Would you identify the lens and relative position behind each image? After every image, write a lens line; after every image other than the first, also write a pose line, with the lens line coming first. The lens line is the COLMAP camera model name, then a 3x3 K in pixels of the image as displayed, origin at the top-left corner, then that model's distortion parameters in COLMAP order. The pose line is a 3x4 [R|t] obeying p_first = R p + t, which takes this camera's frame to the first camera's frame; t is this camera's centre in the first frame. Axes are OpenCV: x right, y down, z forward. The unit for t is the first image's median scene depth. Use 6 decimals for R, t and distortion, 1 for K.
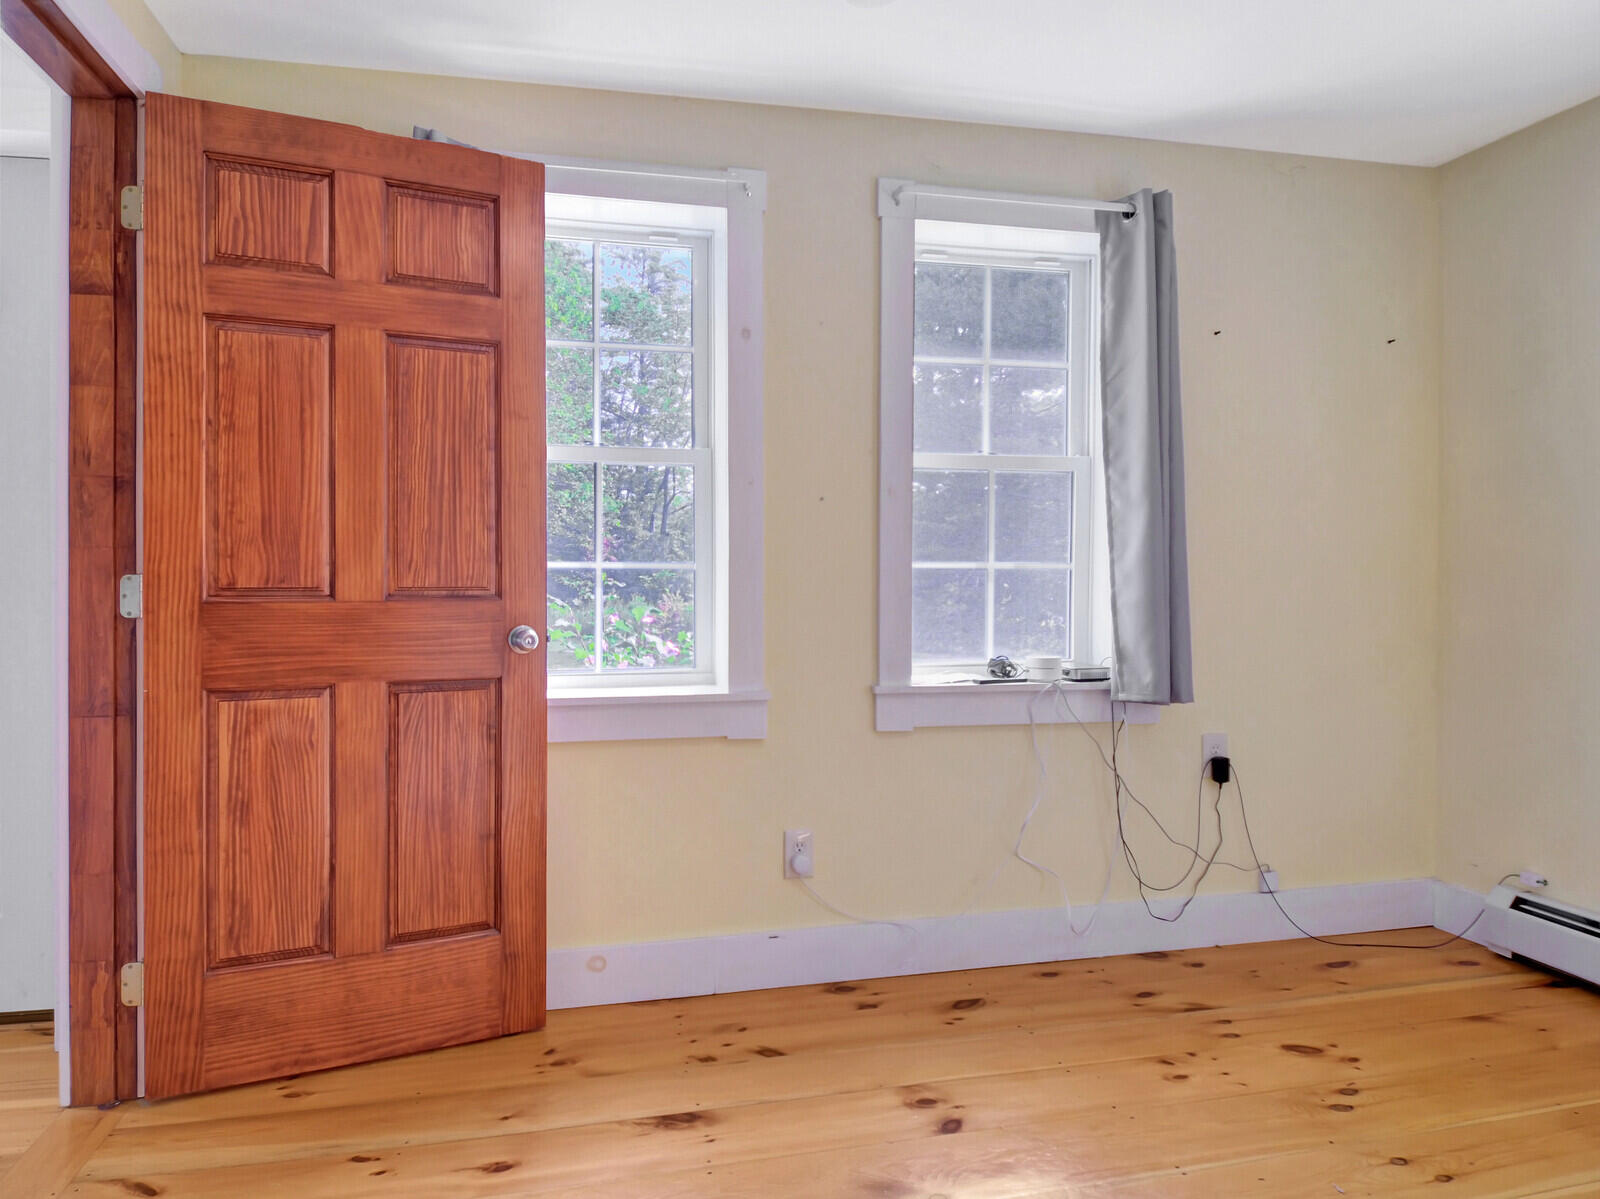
lens RADIAL K [[1110.6, 0, 807.2], [0, 1110.6, 582.9], [0, 0, 1]] dist [0.031765, -0.057702]
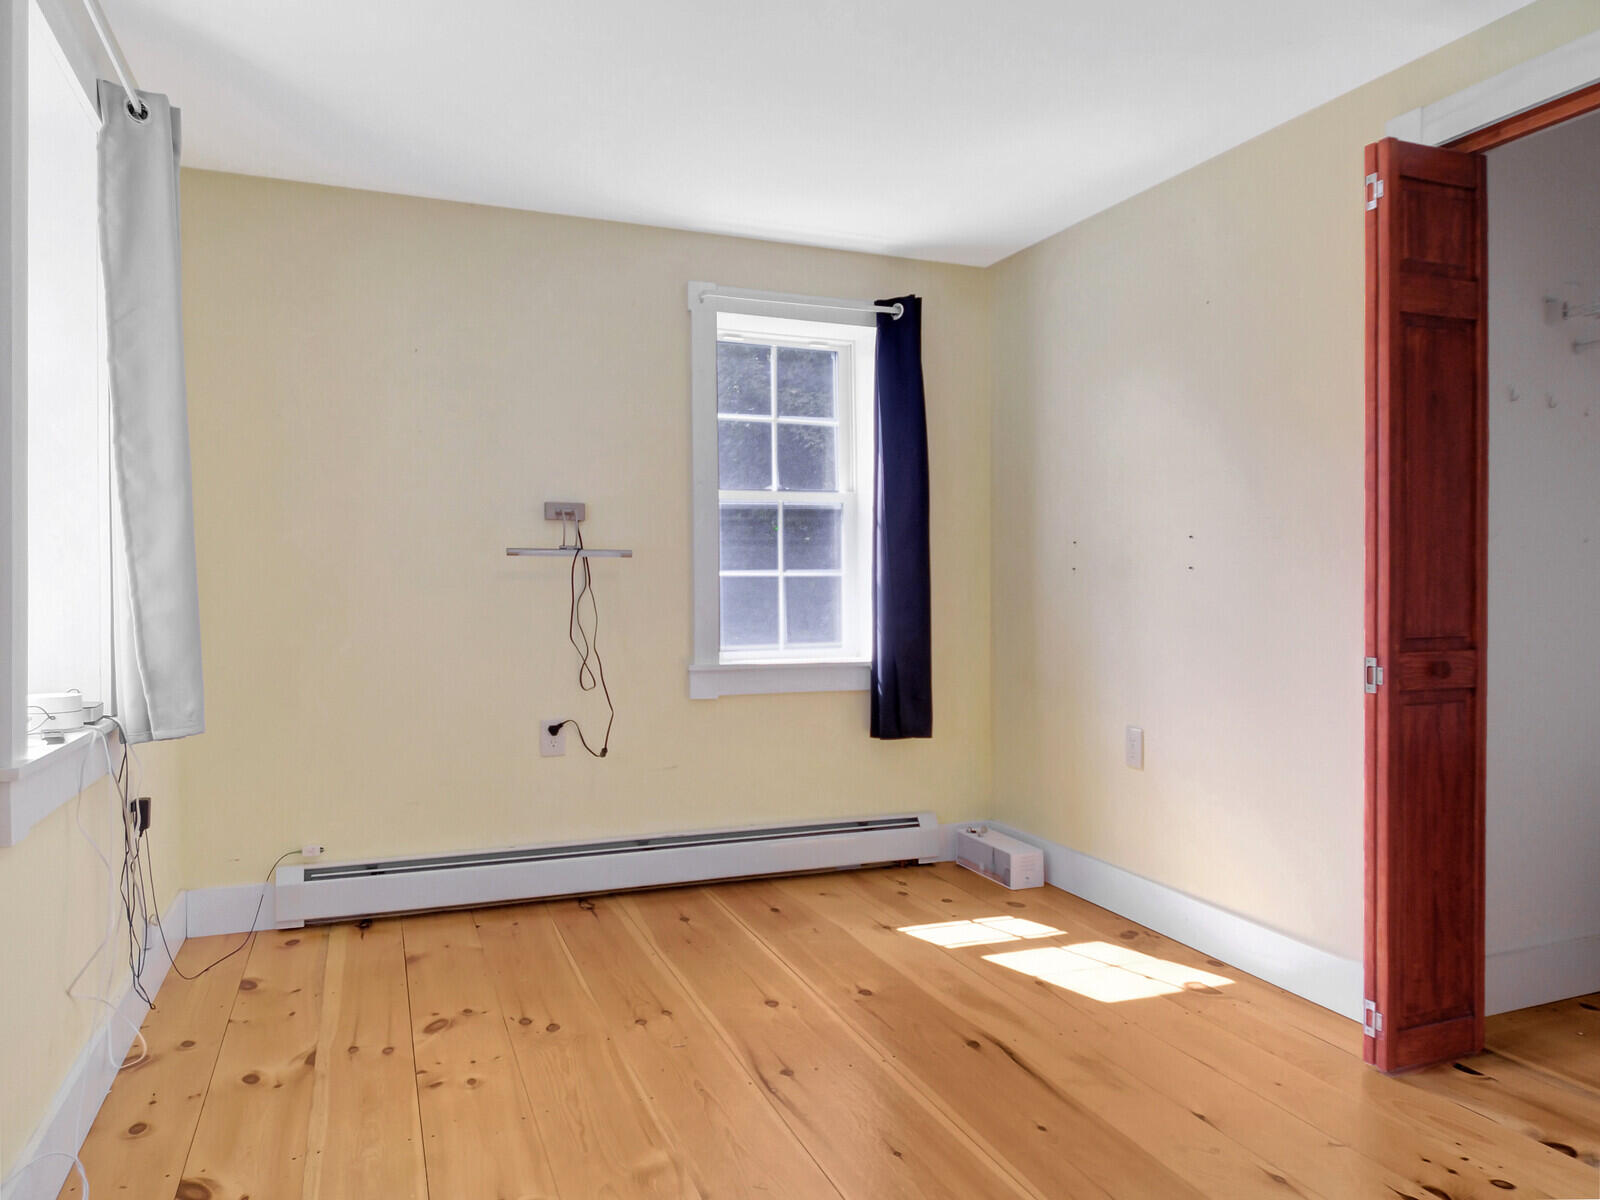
lens RADIAL K [[1110.6, 0, 807.2], [0, 1110.6, 583.4], [0, 0, 1]] dist [0.031765, -0.057702]
pose [[-0.153573, 0.011329, 0.988072, -0.632881], [-0.005733, 0.999907, -0.012356, 0.004180], [-0.988121, -0.007563, -0.153493, 0.766345]]
